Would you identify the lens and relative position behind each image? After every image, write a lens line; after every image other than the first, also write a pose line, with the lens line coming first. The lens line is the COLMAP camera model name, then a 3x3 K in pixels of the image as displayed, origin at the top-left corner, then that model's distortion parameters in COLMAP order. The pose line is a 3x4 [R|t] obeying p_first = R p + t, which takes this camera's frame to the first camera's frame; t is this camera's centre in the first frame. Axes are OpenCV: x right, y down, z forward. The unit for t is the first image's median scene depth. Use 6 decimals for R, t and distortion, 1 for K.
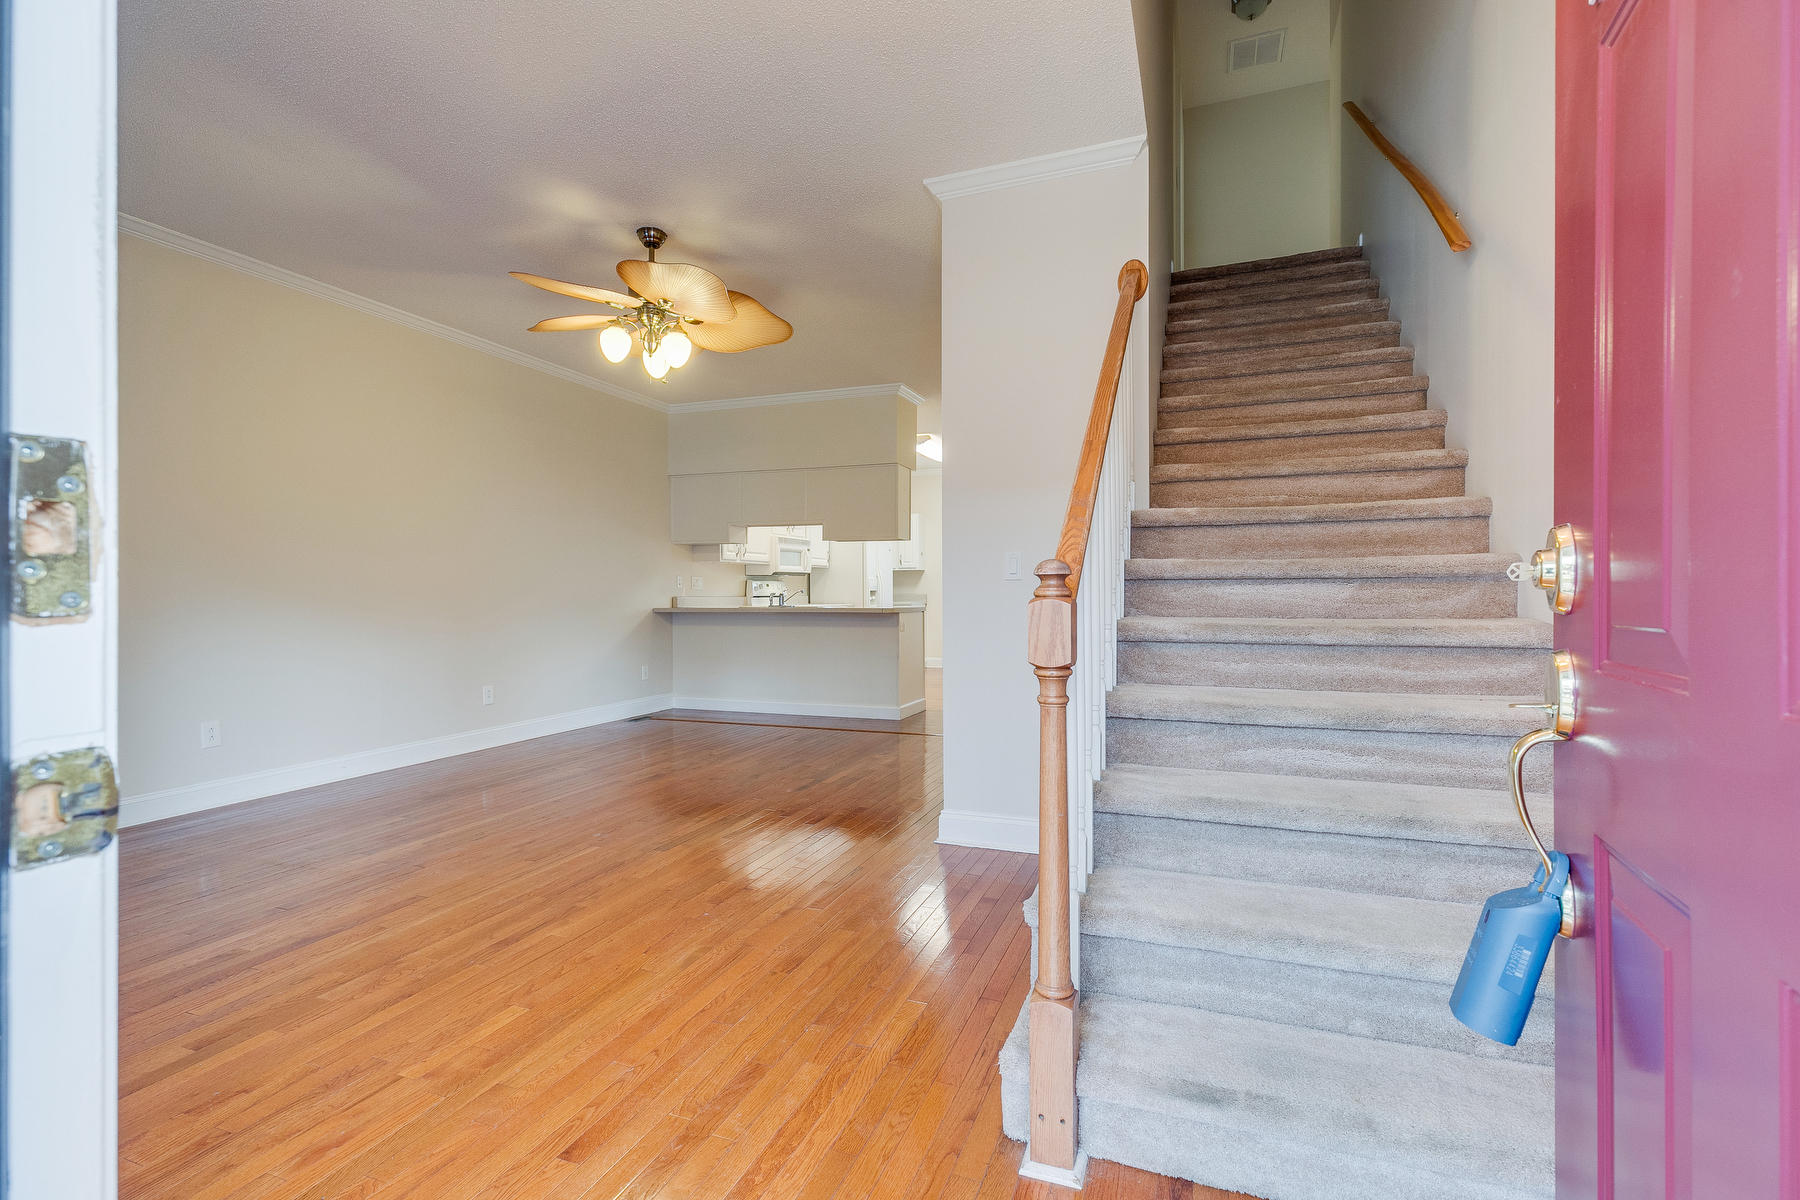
lens RADIAL K [[807.8, 0, 910.5], [0, 807.8, 600.2], [0, 0, 1]] dist [0.006833, -0.001122]
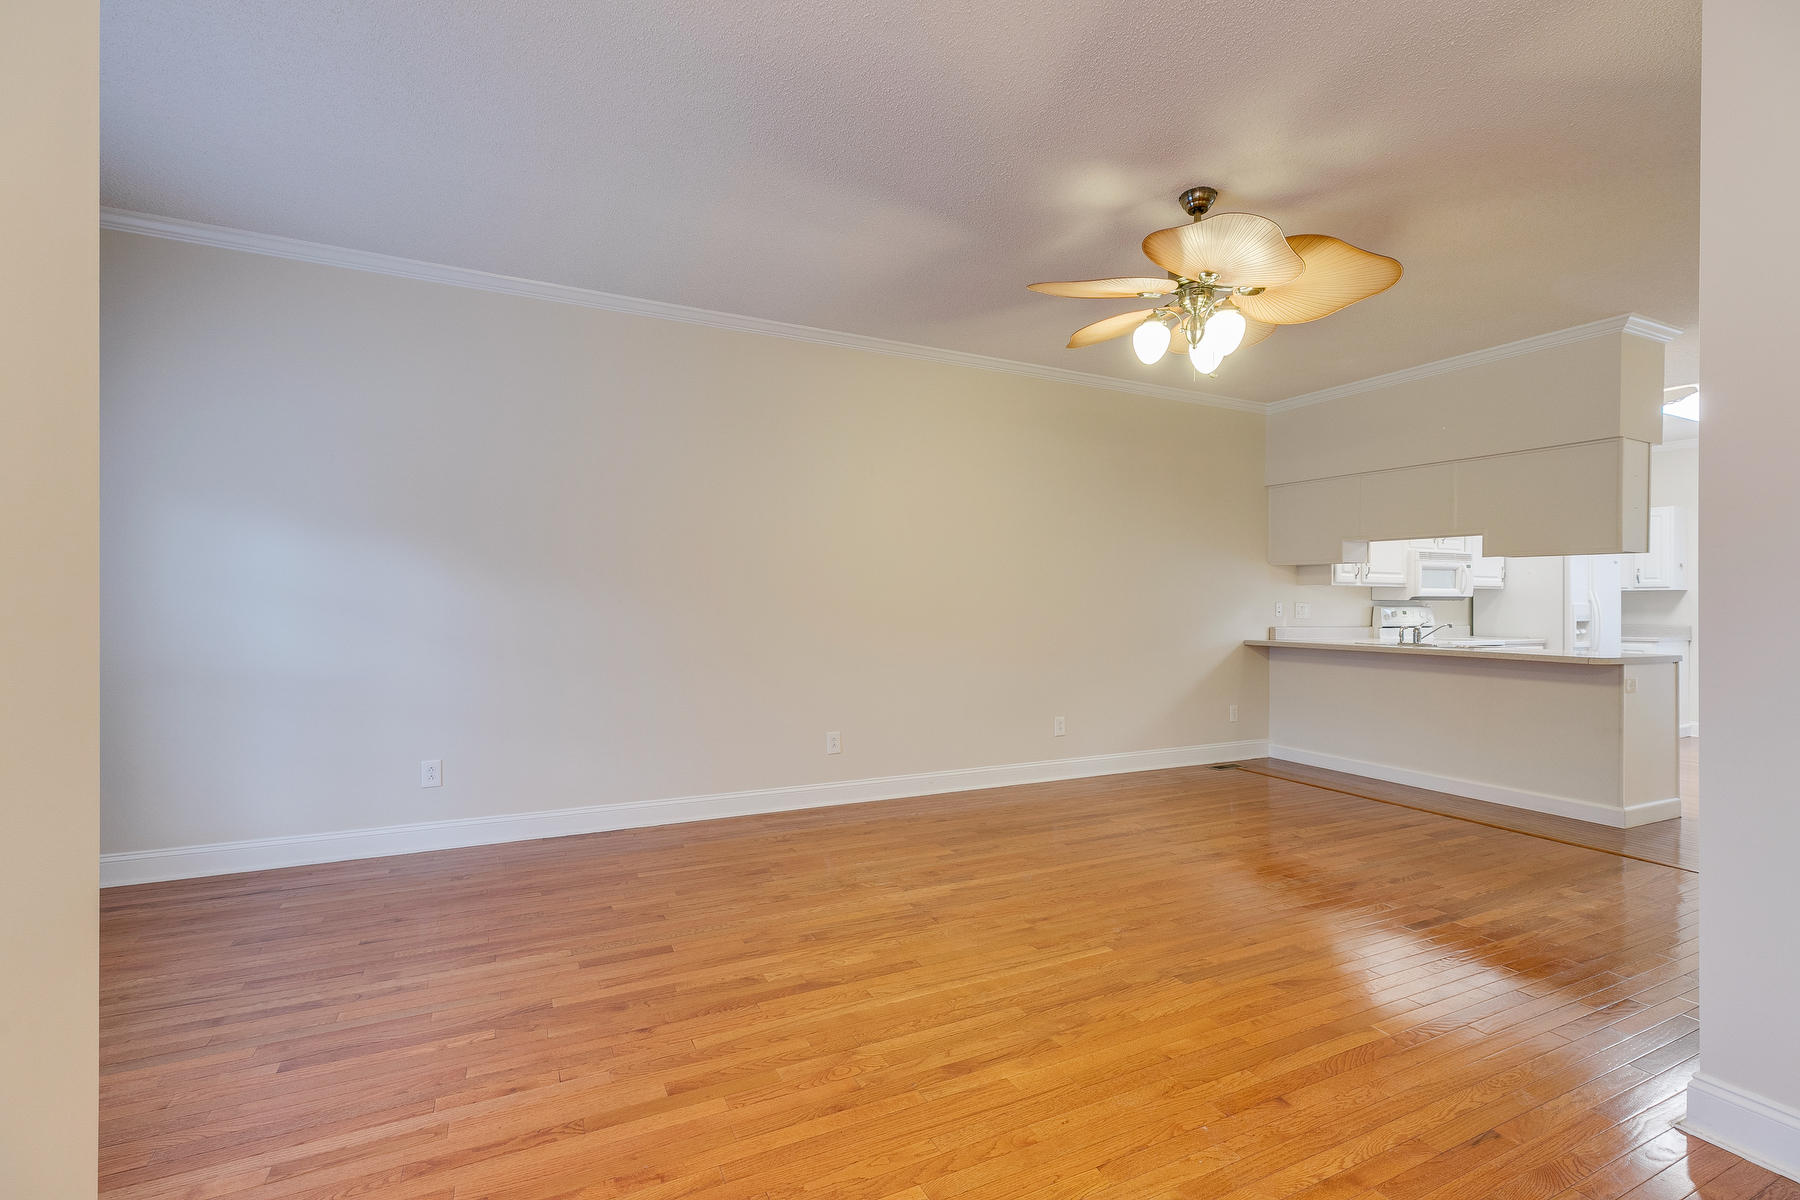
lens RADIAL K [[807.8, 0, 904.1], [0, 807.8, 595.8], [0, 0, 1]] dist [0.006833, -0.001122]
pose [[0.726772, 0.003897, -0.686867, 0.024015], [-0.017698, 0.999758, -0.013054, -0.037332], [0.686650, 0.021643, 0.726666, 0.216858]]
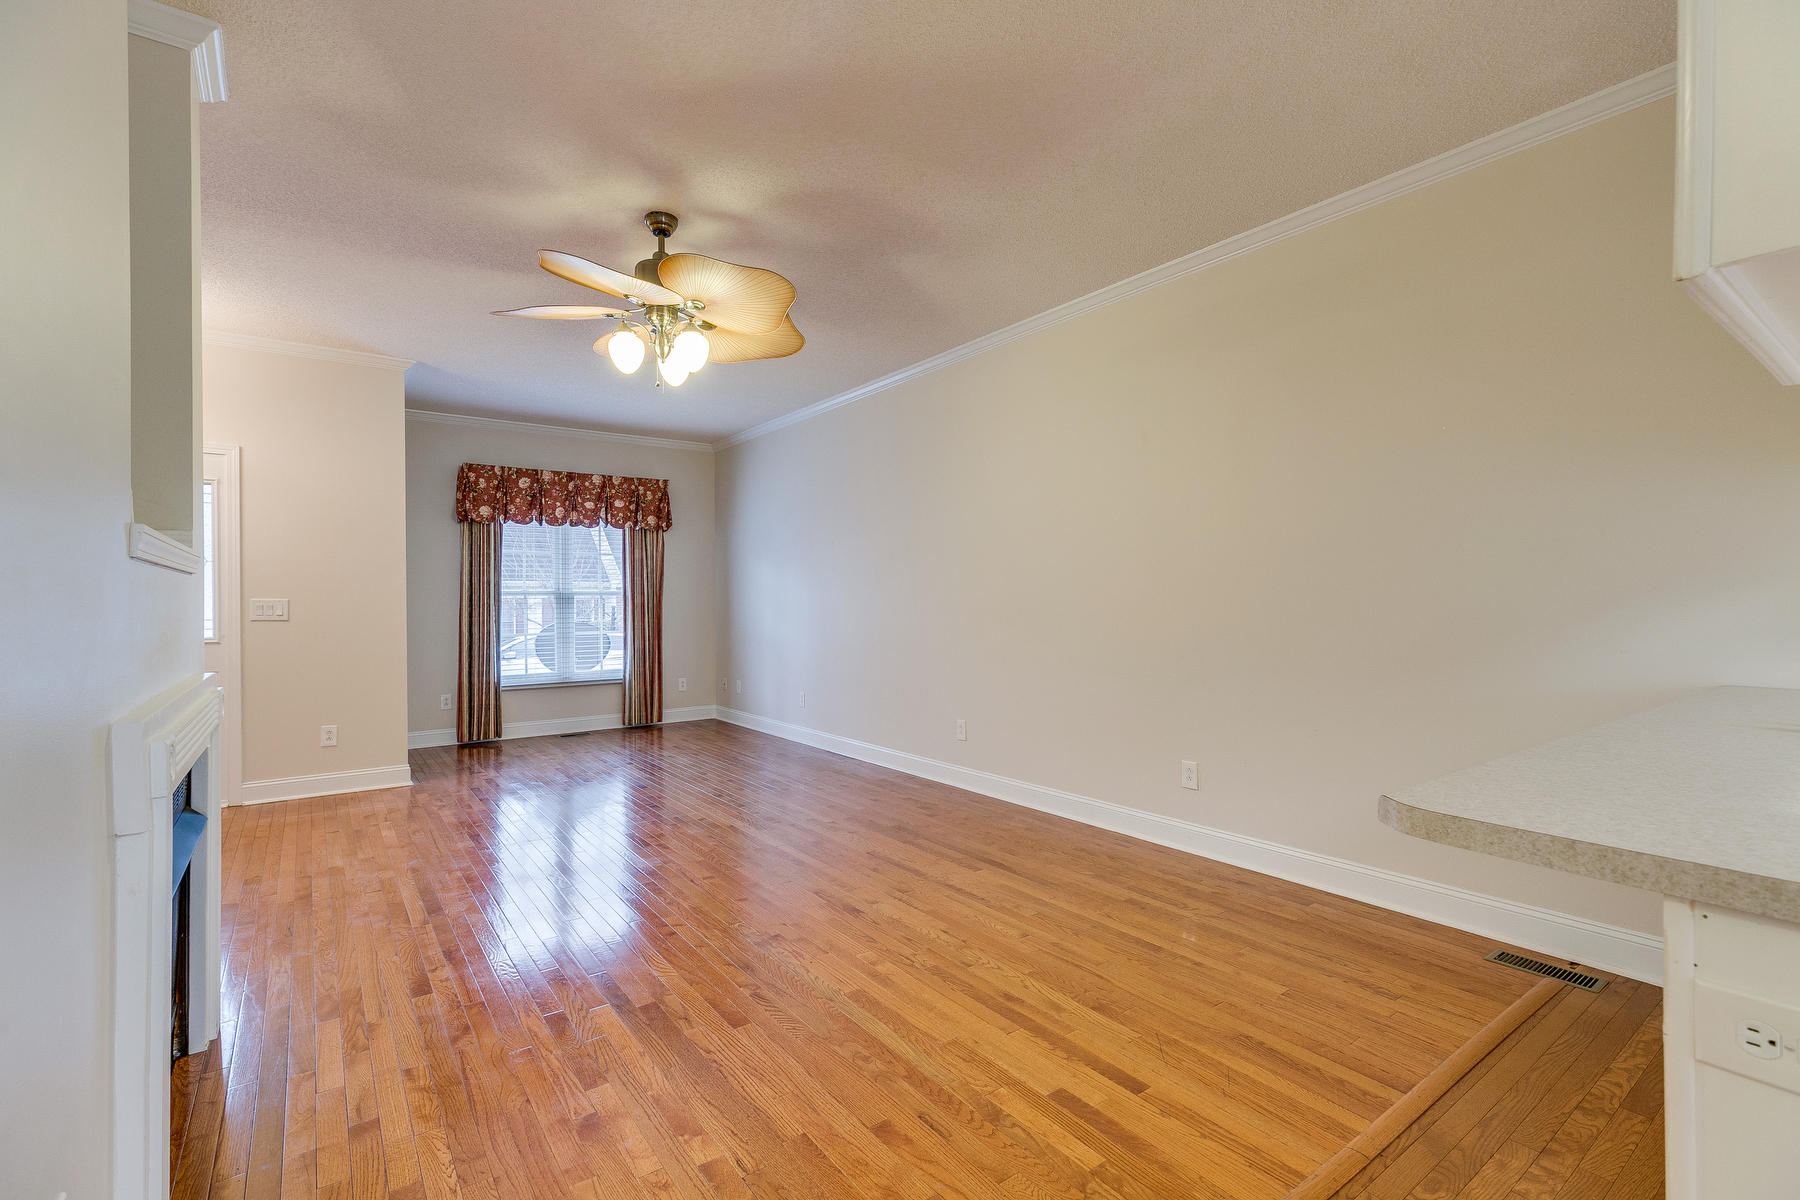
lens RADIAL K [[807.8, 0, 898.4], [0, 807.8, 597.3], [0, 0, 1]] dist [0.006833, -0.001122]
pose [[-0.554956, 0.003257, -0.831873, 0.262384], [0.000193, 0.999993, 0.003787, -0.050300], [0.831880, 0.001941, -0.554953, 1.707714]]
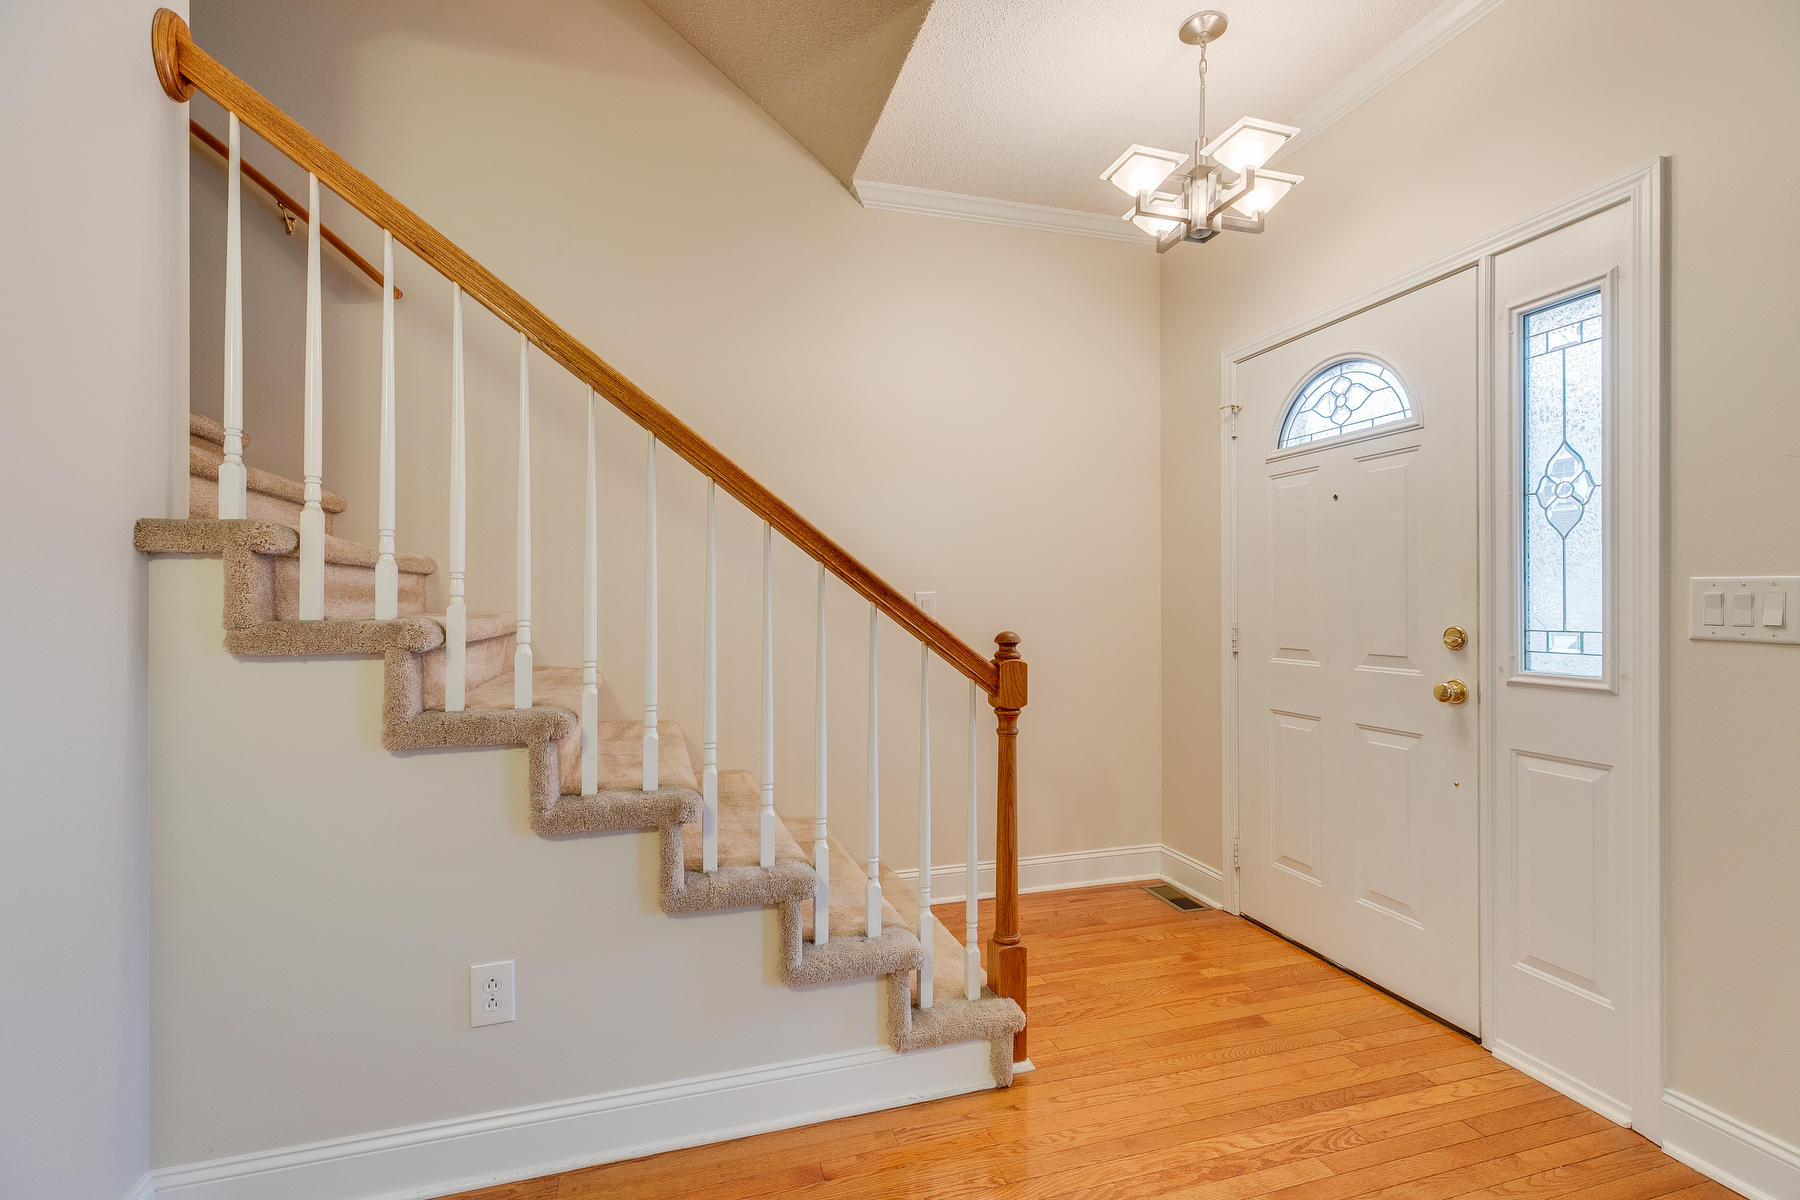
lens RADIAL K [[807.8, 0, 903.0], [0, 807.8, 602.5], [0, 0, 1]] dist [0.006833, -0.001122]
pose [[-0.599015, 0.004225, 0.800727, -0.328421], [0.015441, 0.999861, 0.006276, -0.038964], [-0.800589, 0.016124, -0.598997, 0.775382]]
